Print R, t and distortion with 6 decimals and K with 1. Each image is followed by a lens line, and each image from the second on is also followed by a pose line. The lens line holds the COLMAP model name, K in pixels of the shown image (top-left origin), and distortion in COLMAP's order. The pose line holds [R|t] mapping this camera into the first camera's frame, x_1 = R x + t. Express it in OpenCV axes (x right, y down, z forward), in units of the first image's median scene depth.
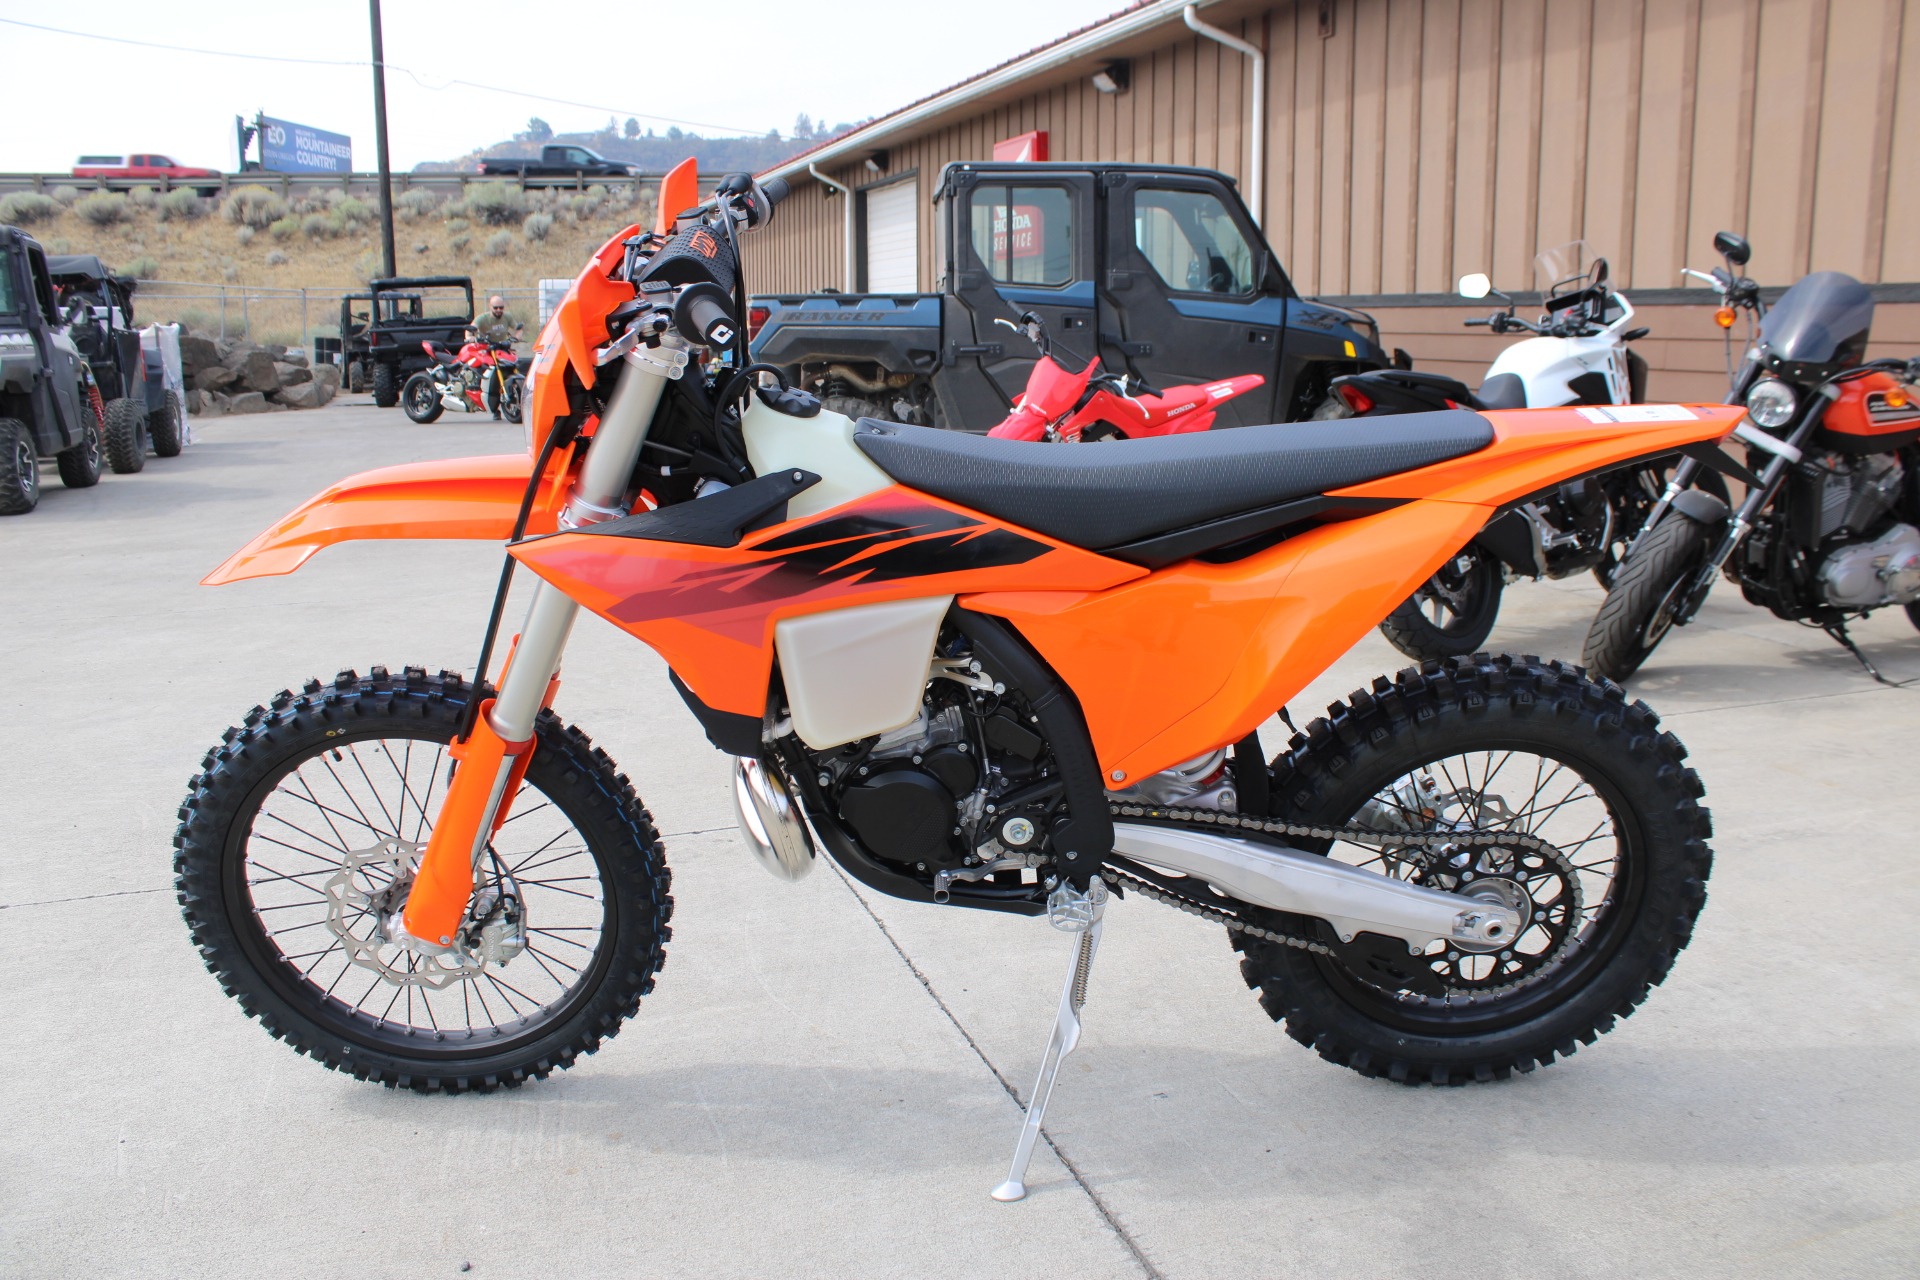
lens RADIAL K [[1602.6, 0, 967.9], [0, 1602.6, 628.3], [0, 0, 1]] dist [-0.166700, 0.149901]
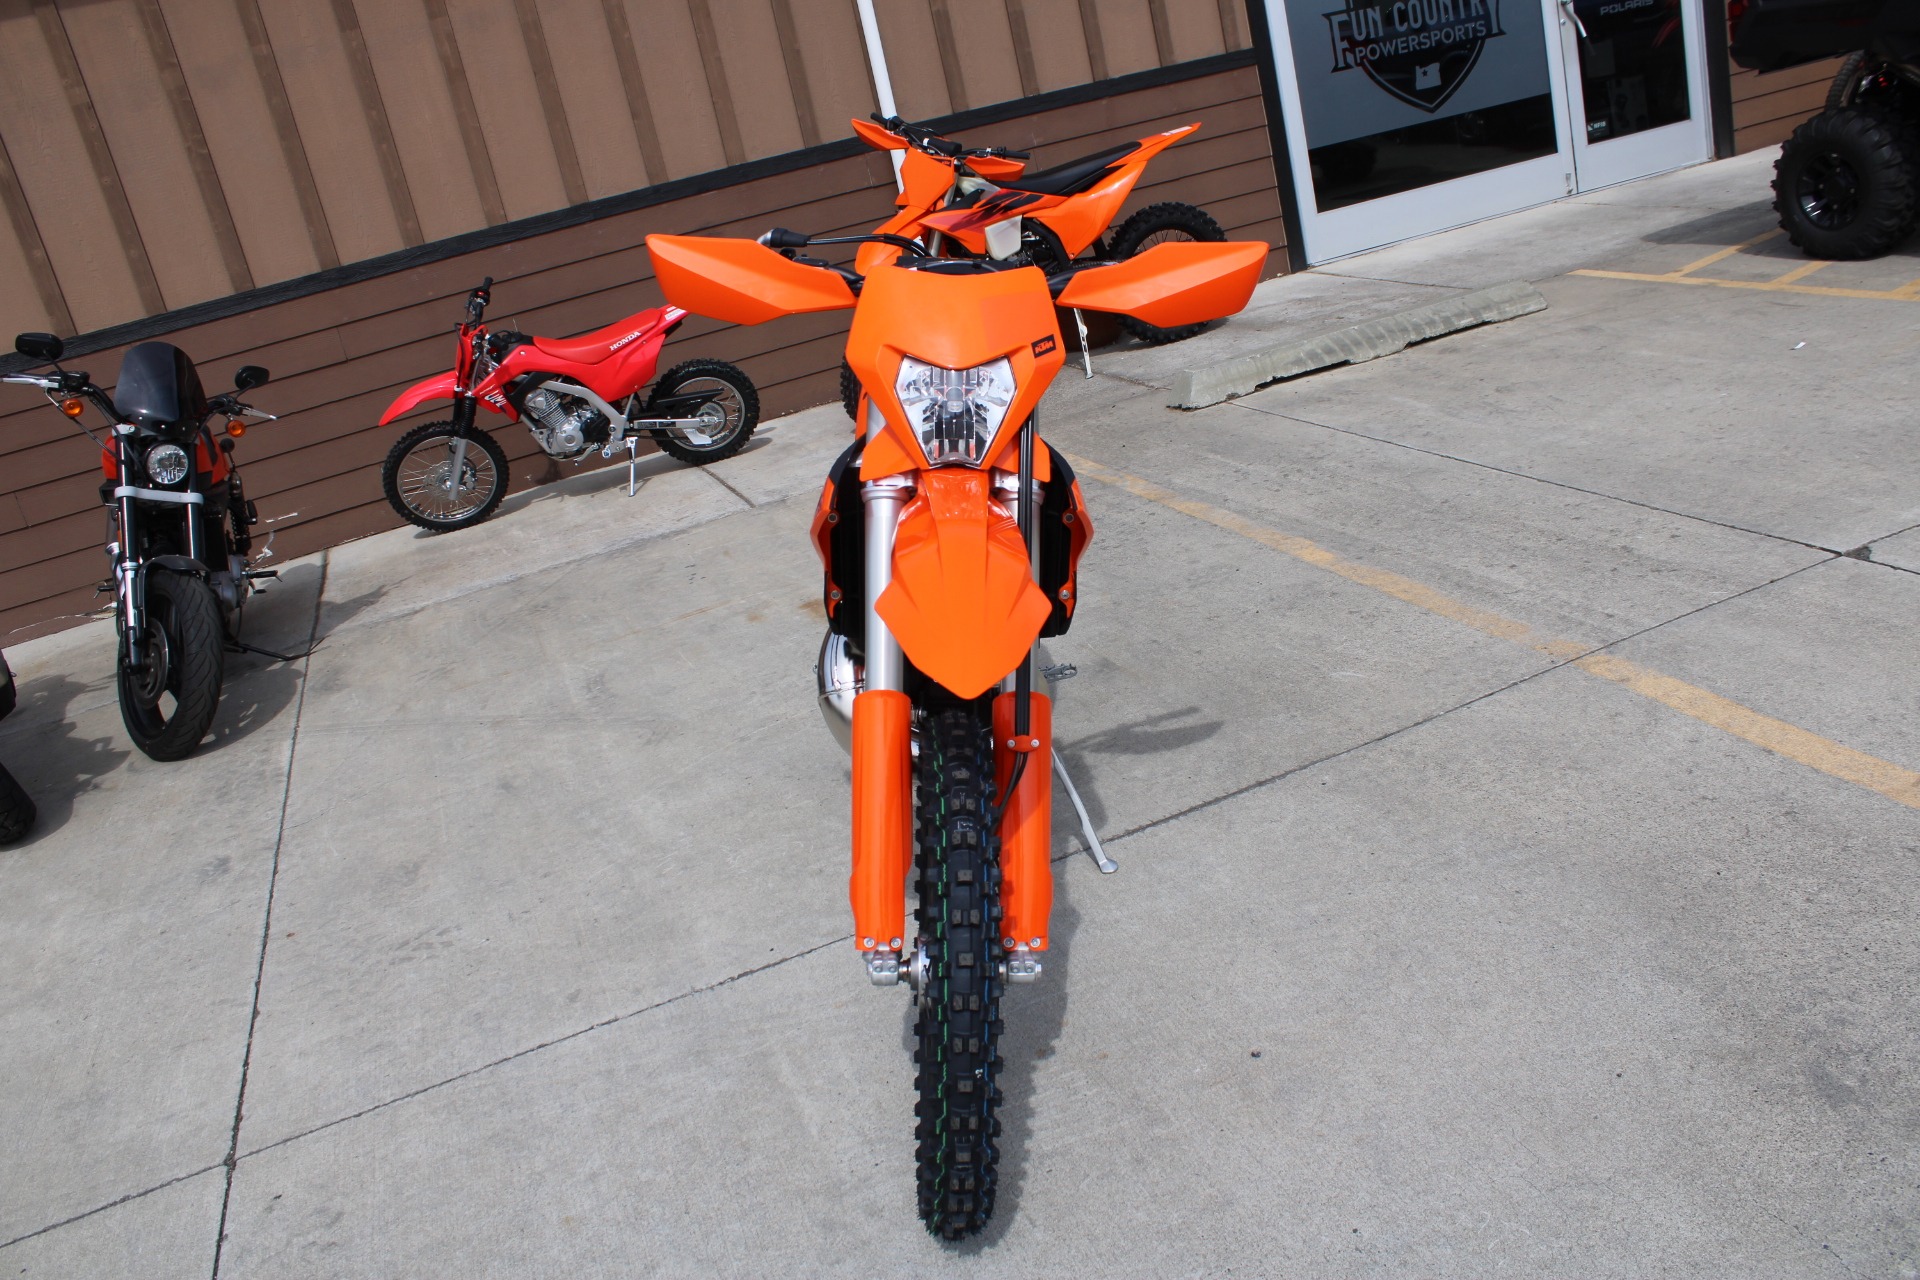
lens RADIAL K [[1602.6, 0, 967.9], [0, 1602.6, 628.3], [0, 0, 1]] dist [-0.166700, 0.149901]
pose [[-0.020757, -0.316715, 0.948294, -0.263549], [0.393826, 0.869220, 0.298926, -0.066271], [-0.918950, 0.379668, 0.106688, 0.177778]]
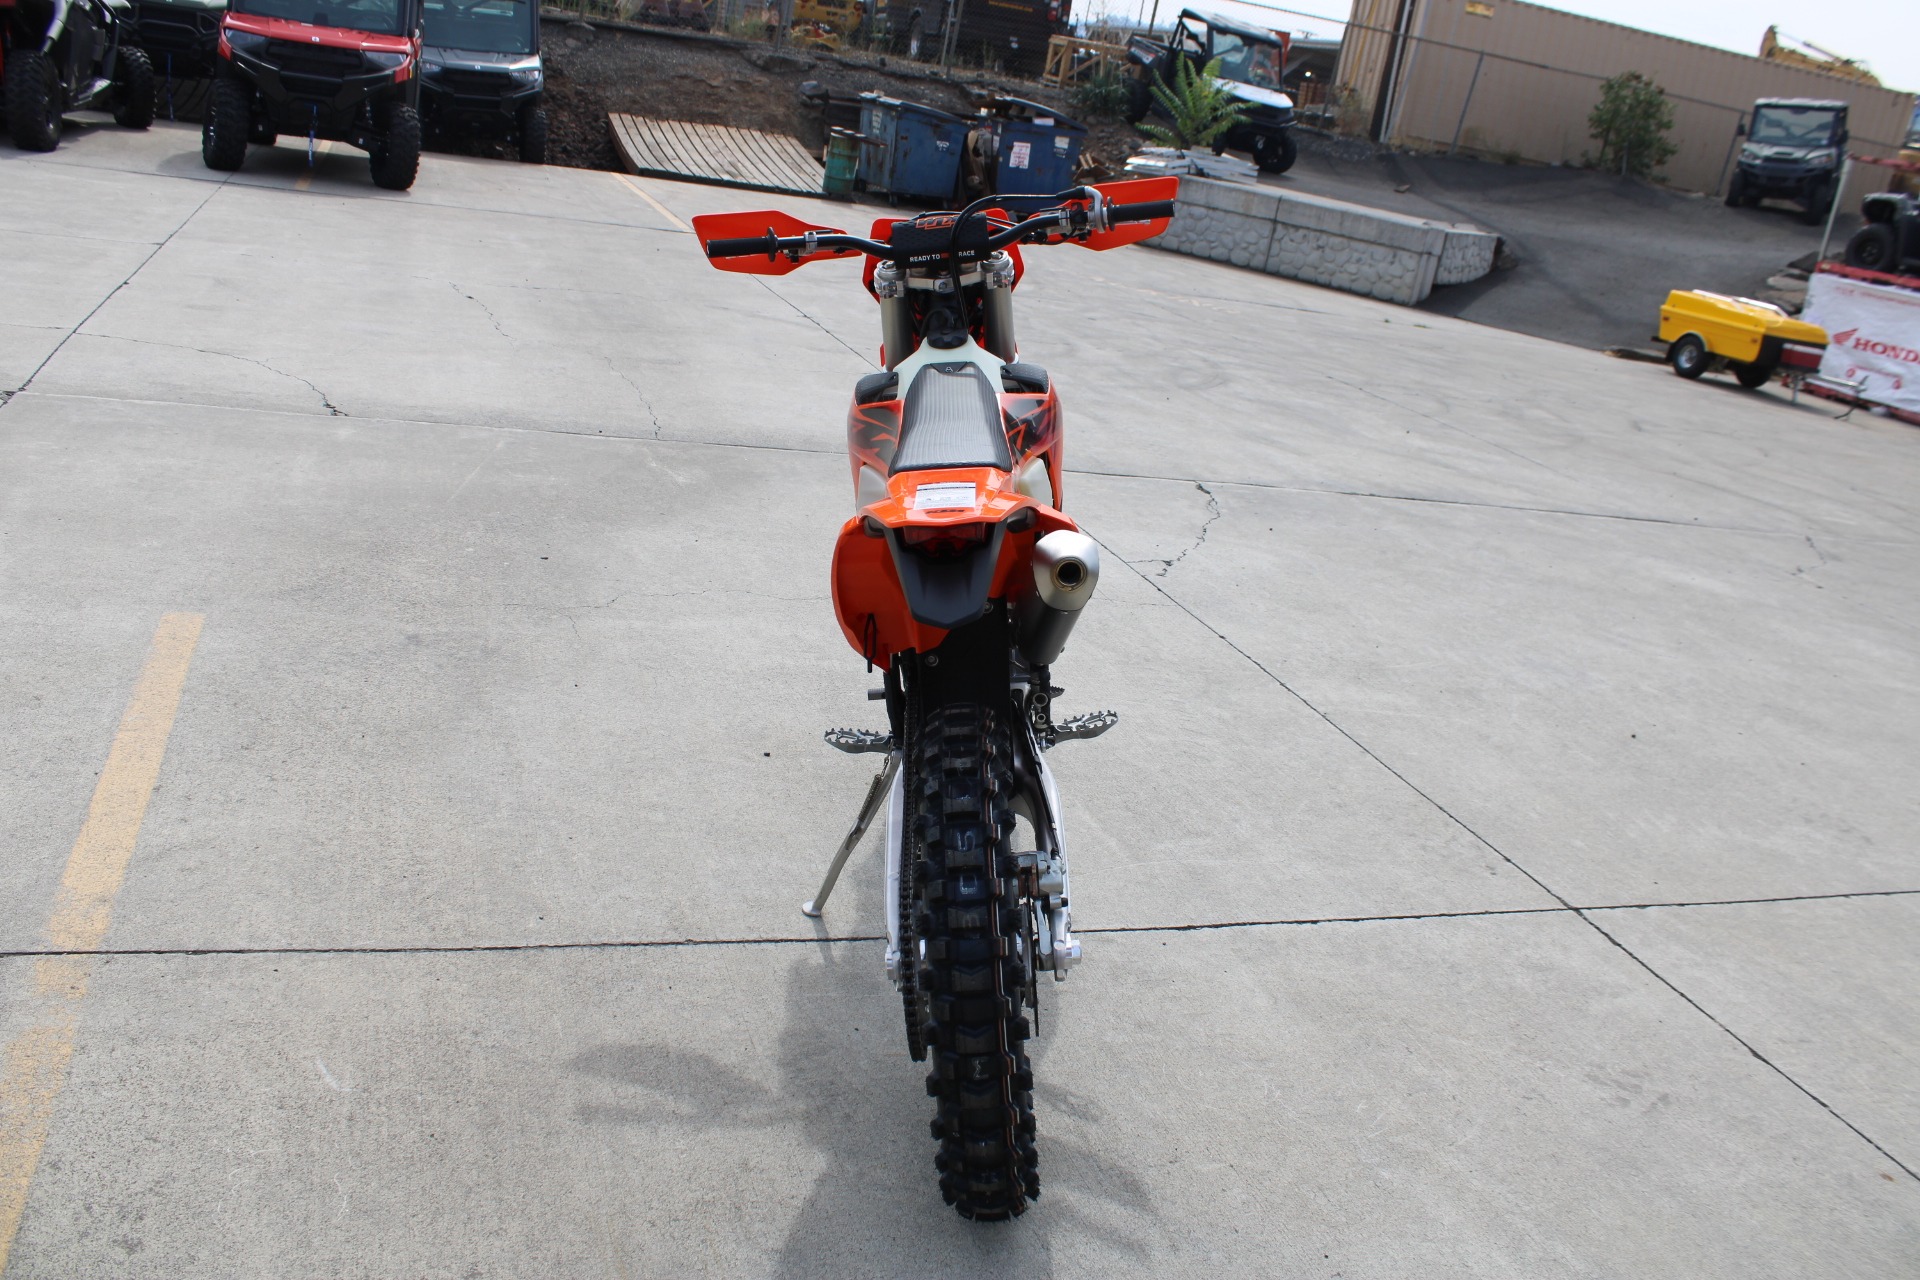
lens RADIAL K [[1602.6, 0, 967.9], [0, 1602.6, 628.3], [0, 0, 1]] dist [-0.166700, 0.149901]
pose [[0.004200, 0.333223, -0.942839, 0.256830], [-0.343795, 0.885856, 0.311552, -0.070087], [0.939035, 0.322835, 0.118281, 0.178756]]
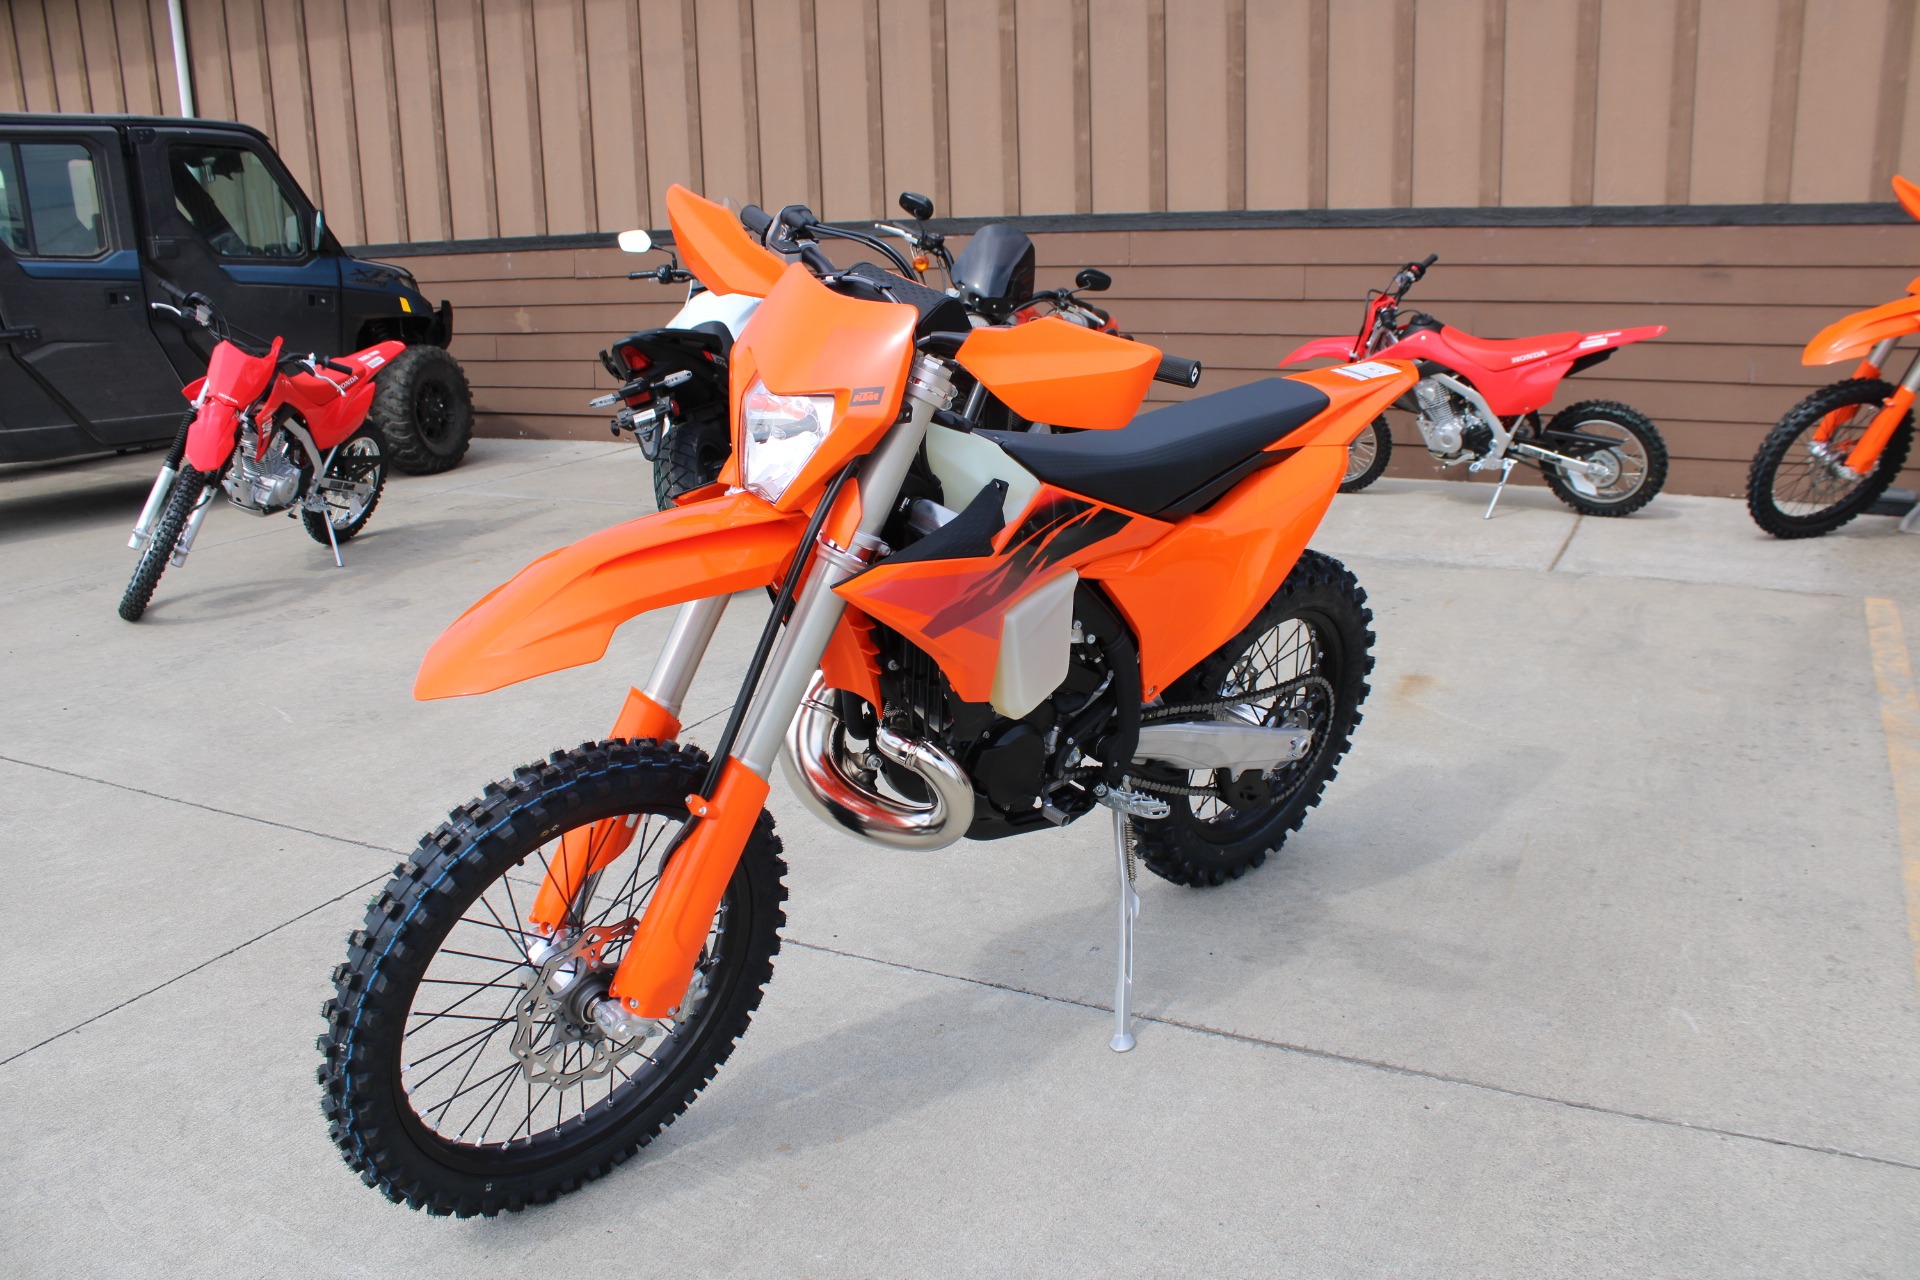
lens RADIAL K [[1602.6, 0, 967.9], [0, 1602.6, 628.3], [0, 0, 1]] dist [-0.166700, 0.149901]
pose [[0.723192, -0.184720, 0.665486, -0.166097], [0.153835, 0.982446, 0.105525, -0.021971], [-0.673297, 0.026060, 0.738913, 0.032971]]
